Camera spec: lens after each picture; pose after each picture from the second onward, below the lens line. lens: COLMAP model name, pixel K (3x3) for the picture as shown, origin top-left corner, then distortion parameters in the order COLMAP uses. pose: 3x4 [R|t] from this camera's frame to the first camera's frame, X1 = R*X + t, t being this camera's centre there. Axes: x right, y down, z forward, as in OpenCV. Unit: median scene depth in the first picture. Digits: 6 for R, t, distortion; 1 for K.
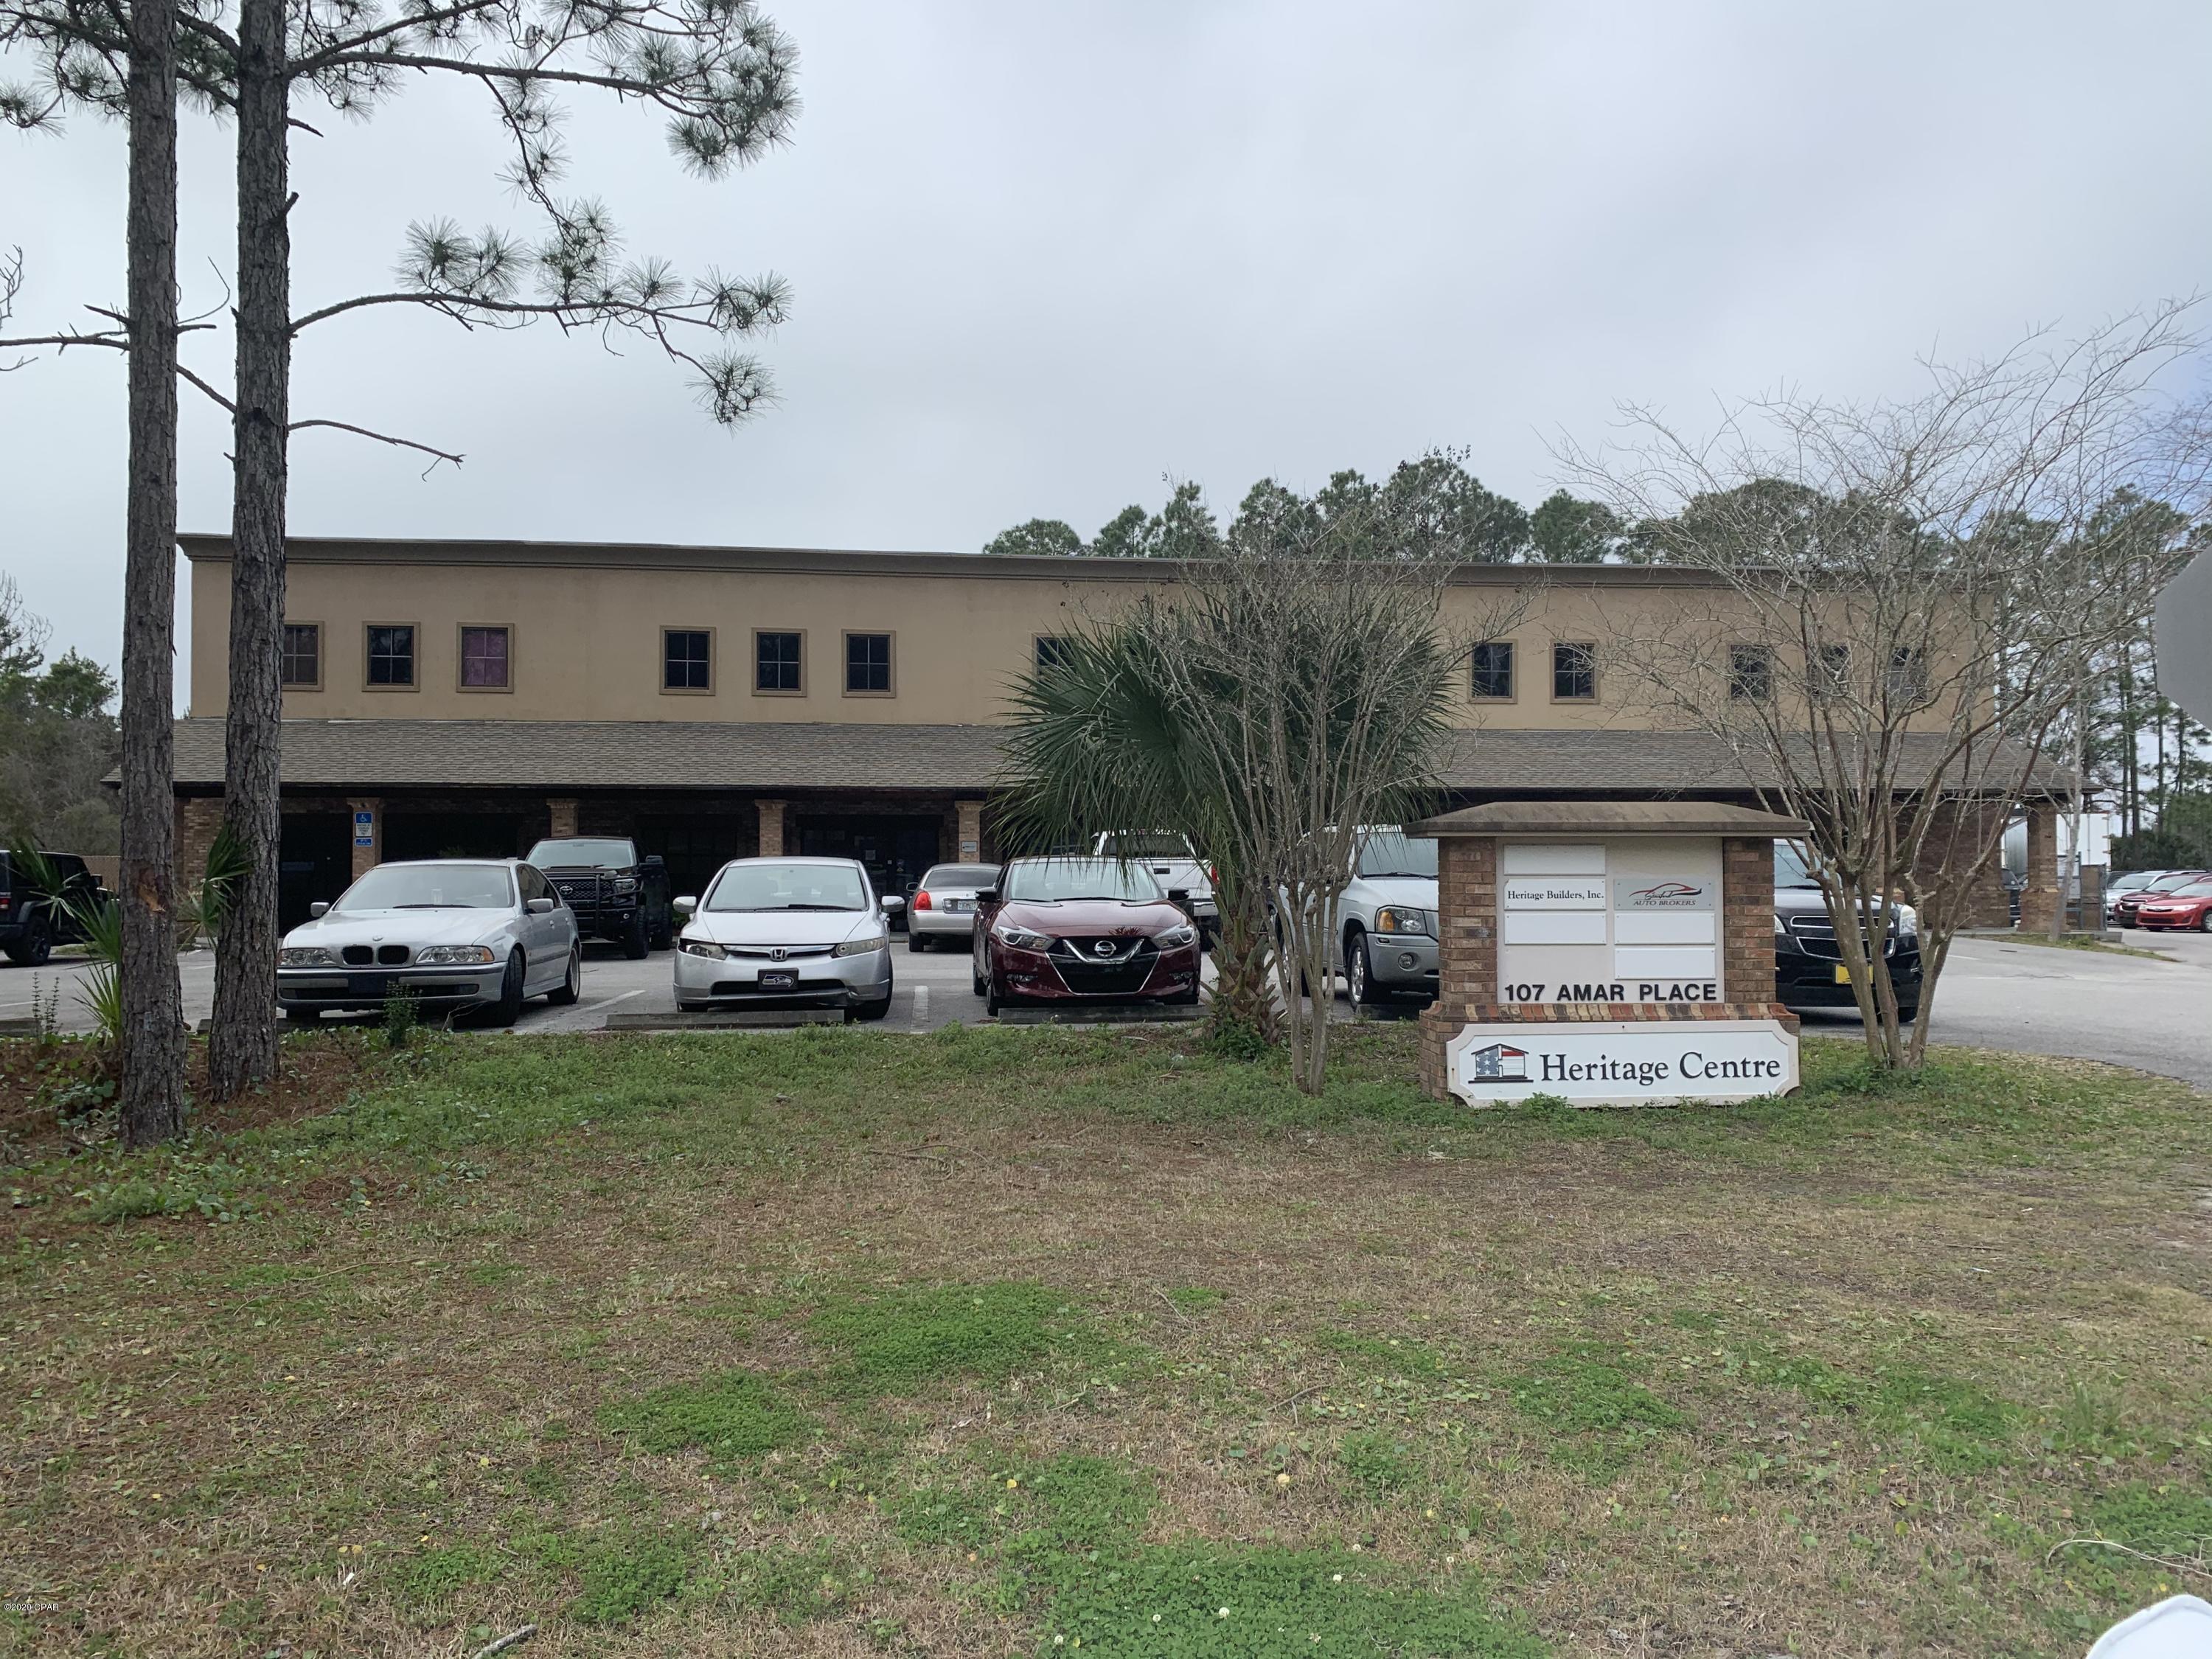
lens RADIAL K [[1676.7, 0, 1107.1], [0, 1676.7, 831.6], [0, 0, 1]] dist [0.016846, 0.001159]
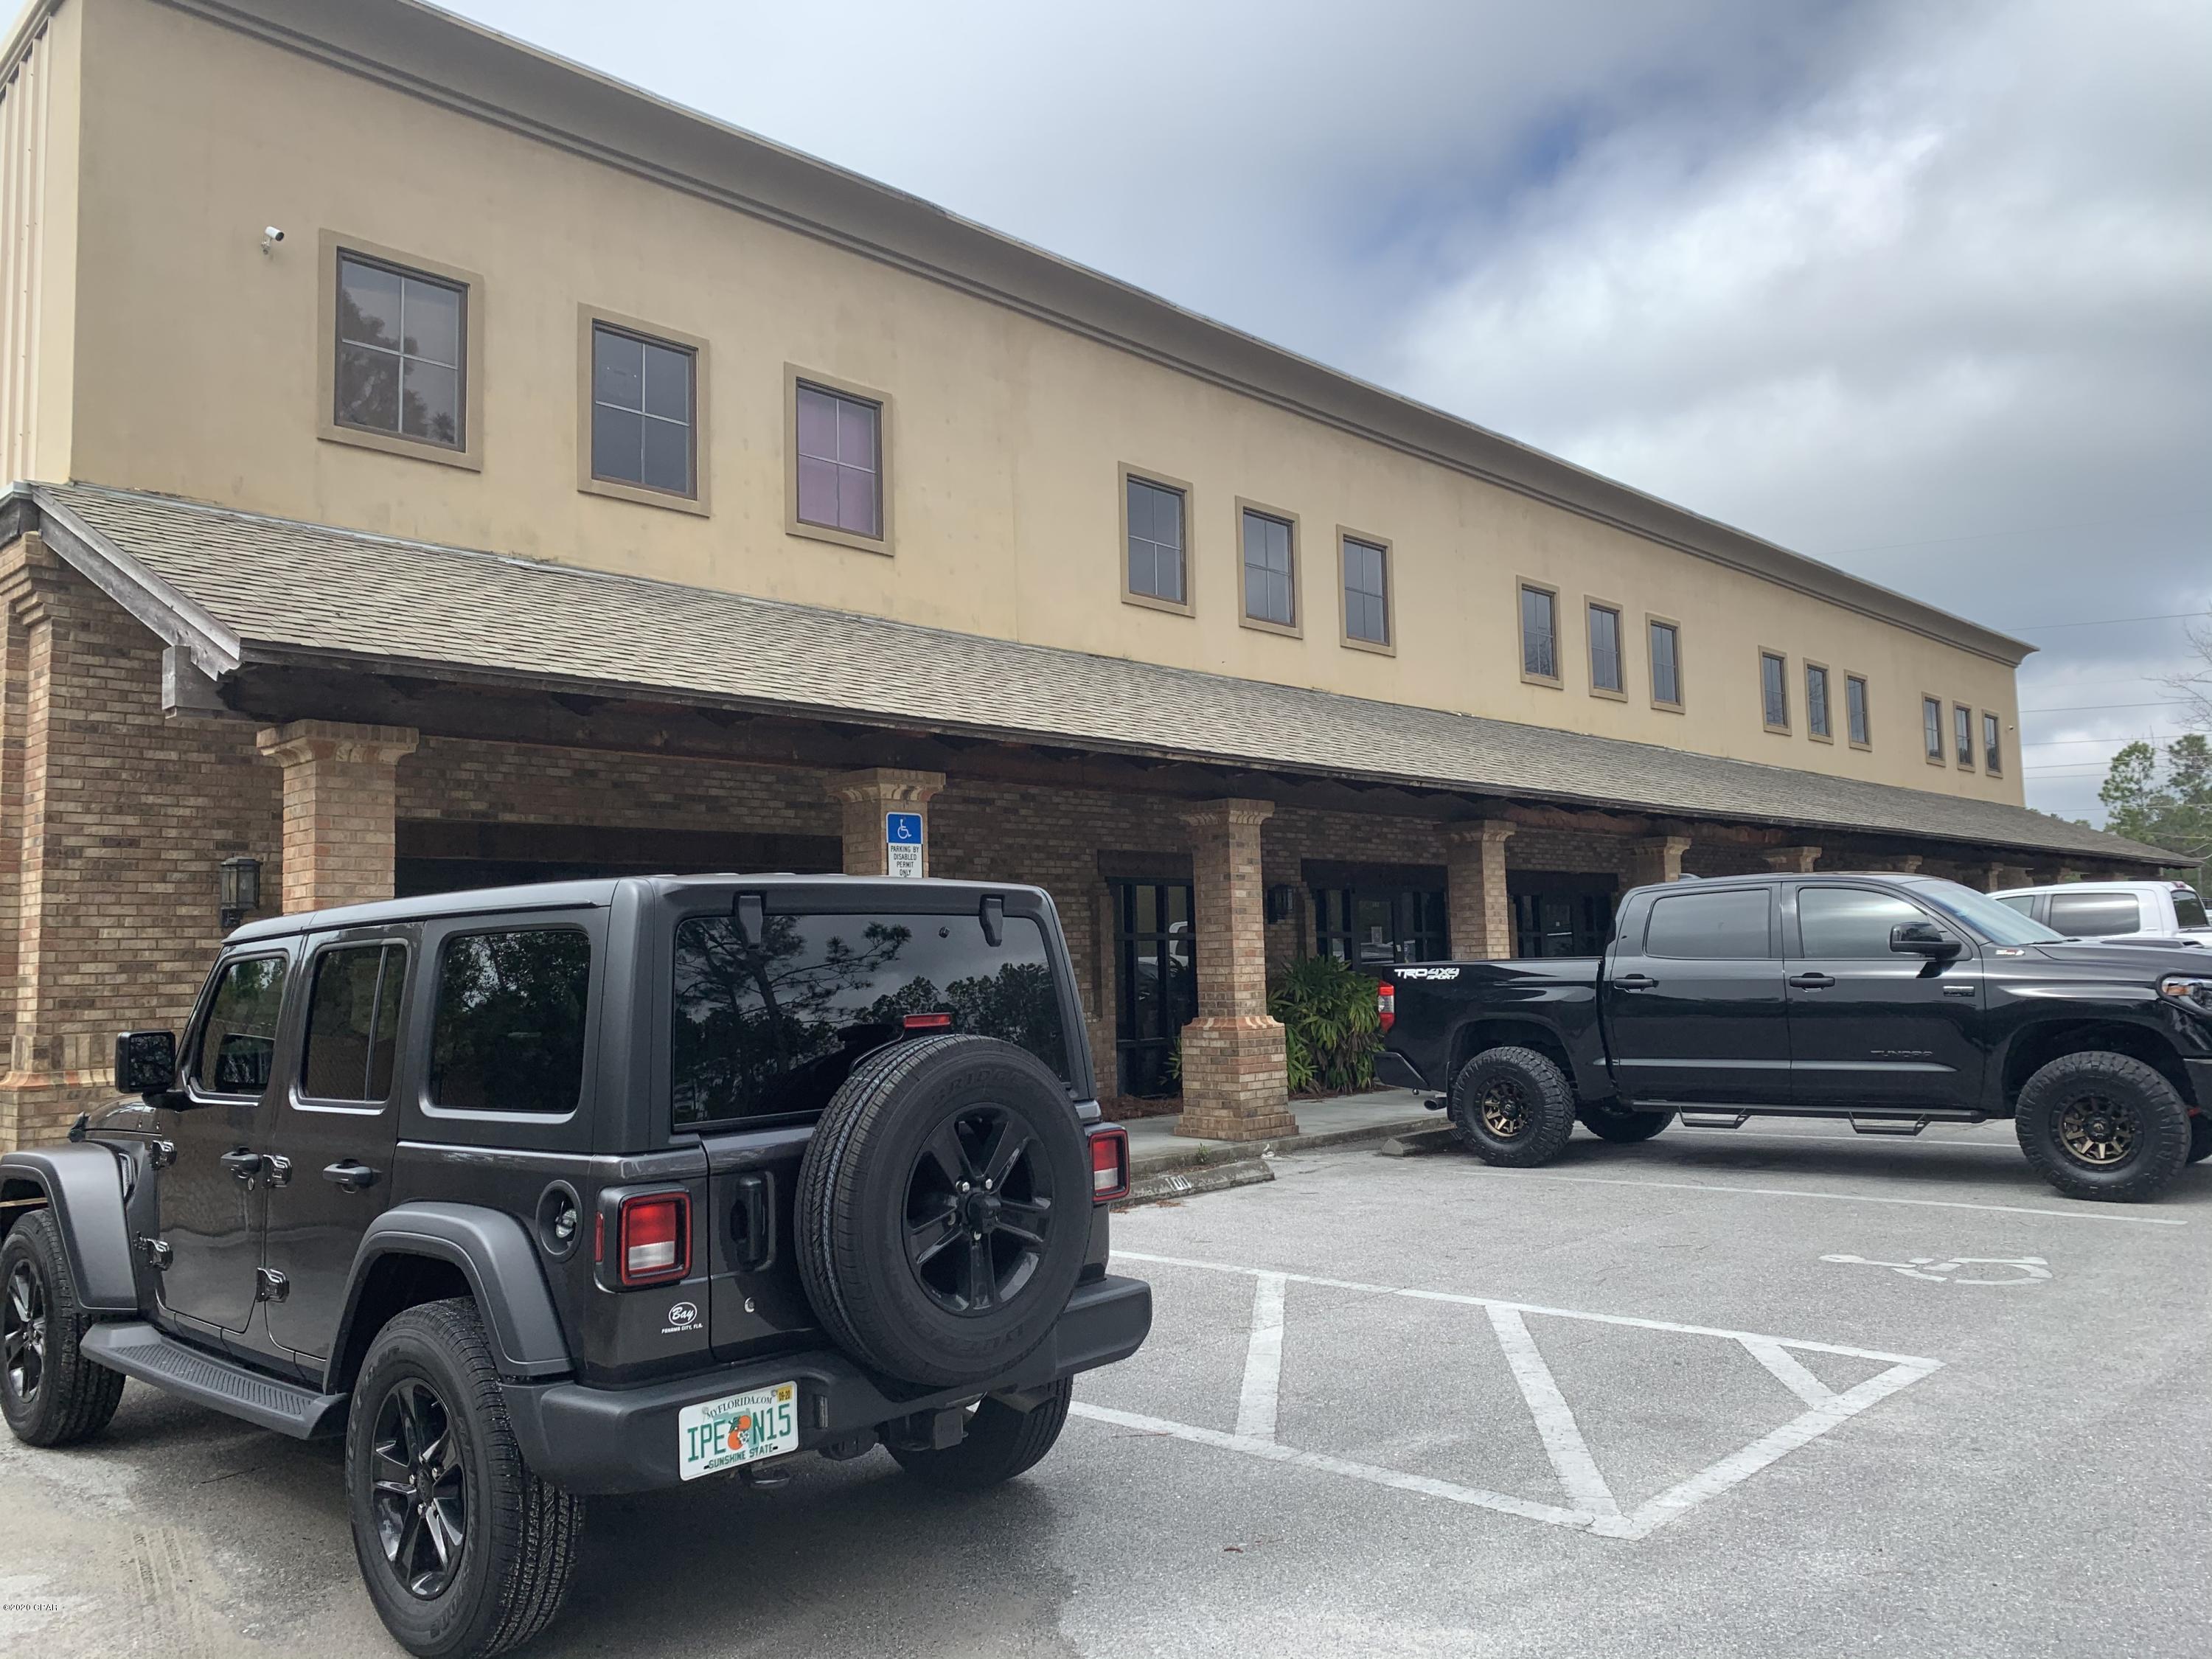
lens RADIAL K [[1676.7, 0, 1106.4], [0, 1676.7, 826.7], [0, 0, 1]] dist [0.016846, 0.001159]
pose [[0.804786, 0.031506, 0.592729, -0.560368], [0.009339, 0.997795, -0.065718, 0.013614], [-0.593492, 0.058424, 0.802717, 0.641320]]
